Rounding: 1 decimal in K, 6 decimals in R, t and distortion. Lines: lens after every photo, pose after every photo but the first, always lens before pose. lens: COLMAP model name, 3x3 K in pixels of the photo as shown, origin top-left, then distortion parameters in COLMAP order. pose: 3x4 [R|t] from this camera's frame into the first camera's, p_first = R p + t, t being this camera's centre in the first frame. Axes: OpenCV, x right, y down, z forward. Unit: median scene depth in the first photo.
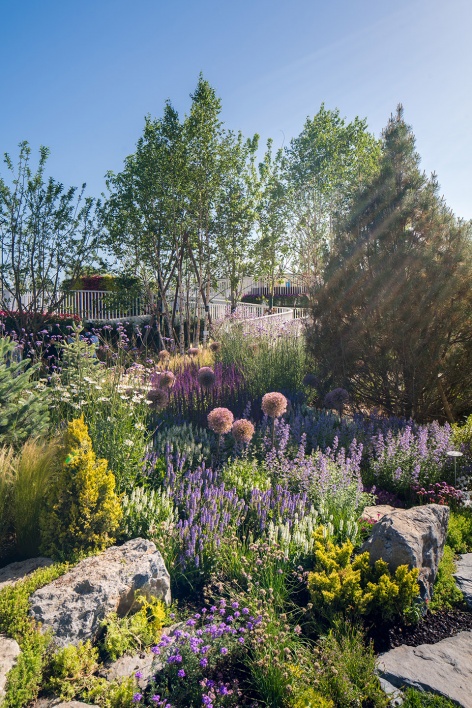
lens RADIAL K [[485.6, 0, 236.0], [0, 485.6, 354.0], [0, 0, 1]] dist [-0.002257, 0.000323]
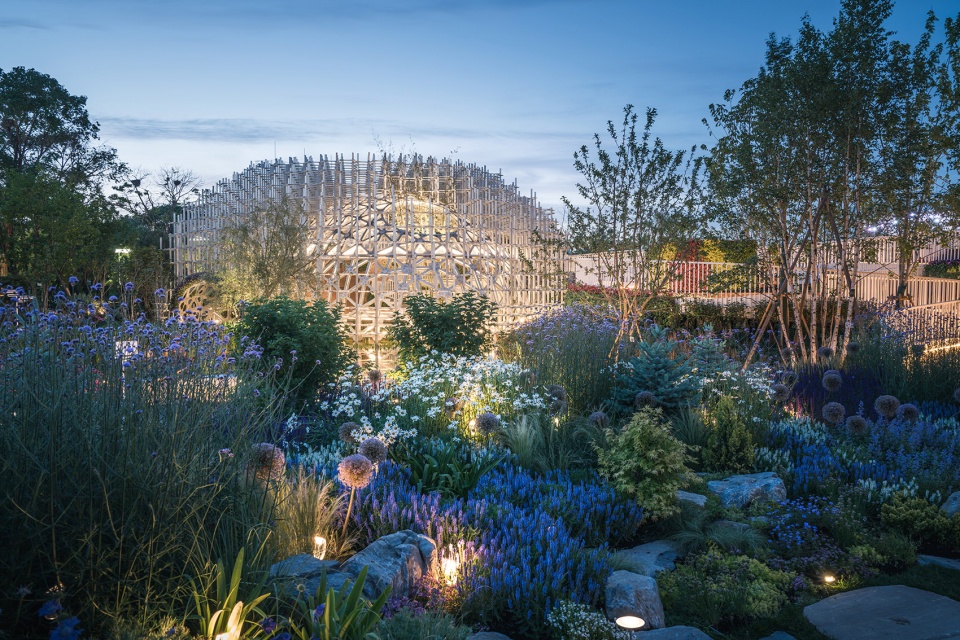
lens RADIAL K [[658.4, 0, 480.0], [0, 658.4, 320.0], [0, 0, 1]] dist [-0.002257, 0.000323]
pose [[0.834120, 0.040502, -0.550094, 0.022054], [-0.058672, 0.998157, -0.015475, -0.003843], [0.548453, 0.045183, 0.834960, -0.161720]]
